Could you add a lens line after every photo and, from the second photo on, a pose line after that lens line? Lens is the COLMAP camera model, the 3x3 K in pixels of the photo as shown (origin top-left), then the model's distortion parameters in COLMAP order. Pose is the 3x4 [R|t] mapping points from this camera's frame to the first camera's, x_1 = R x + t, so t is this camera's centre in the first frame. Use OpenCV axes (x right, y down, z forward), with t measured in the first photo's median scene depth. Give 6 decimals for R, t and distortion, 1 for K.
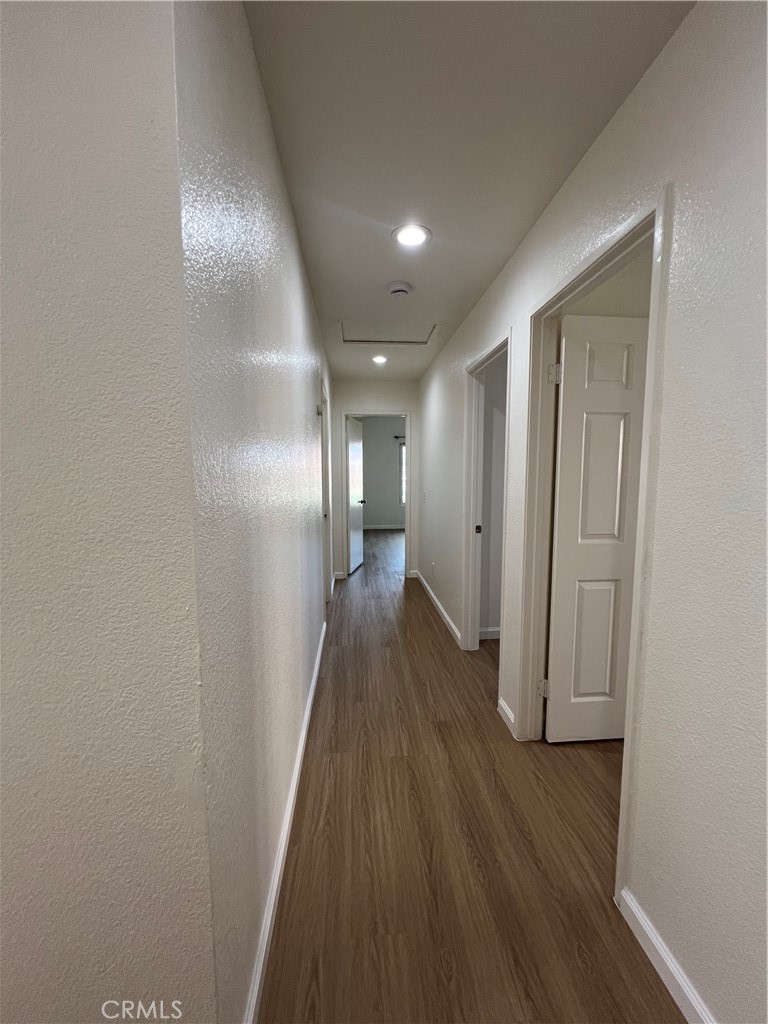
lens RADIAL K [[403.0, 0, 383.7], [0, 403.0, 515.8], [0, 0, 1]] dist [-0.002257, 0.000595]
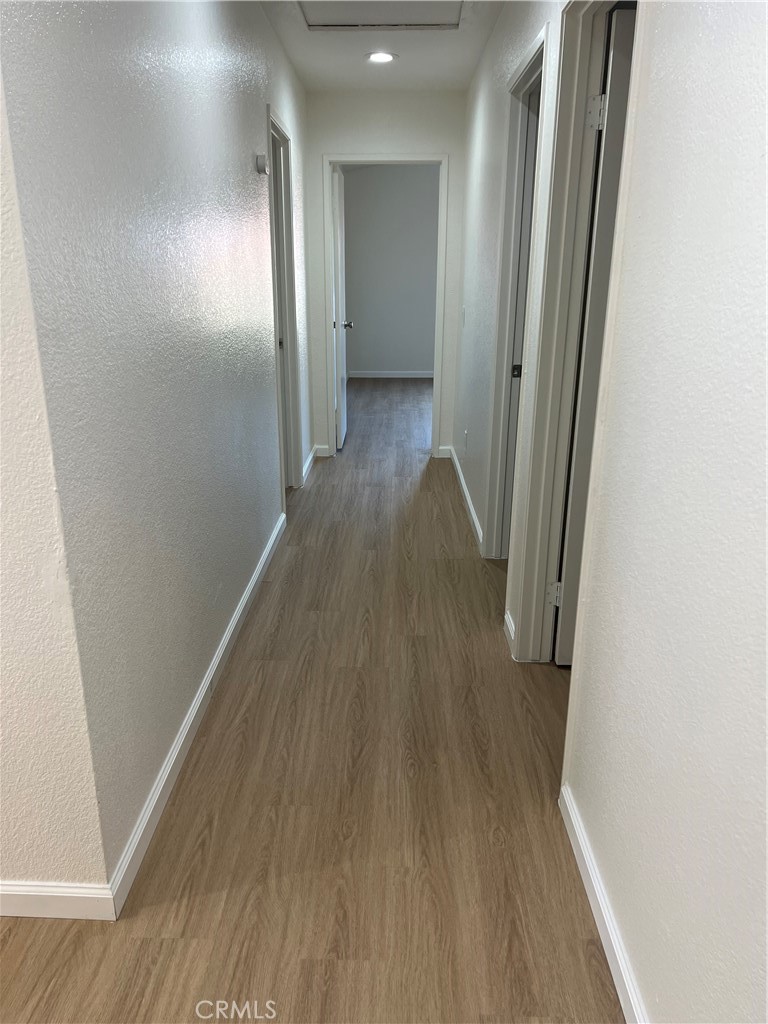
lens RADIAL K [[760.5, 0, 381.3], [0, 760.5, 527.8], [0, 0, 1]] dist [0.089197, -0.114802]
pose [[0.995285, 0.034009, -0.090840, 0.205153], [-0.013336, 0.975602, 0.219141, 0.019315], [0.096077, -0.216896, 0.971455, -0.320347]]
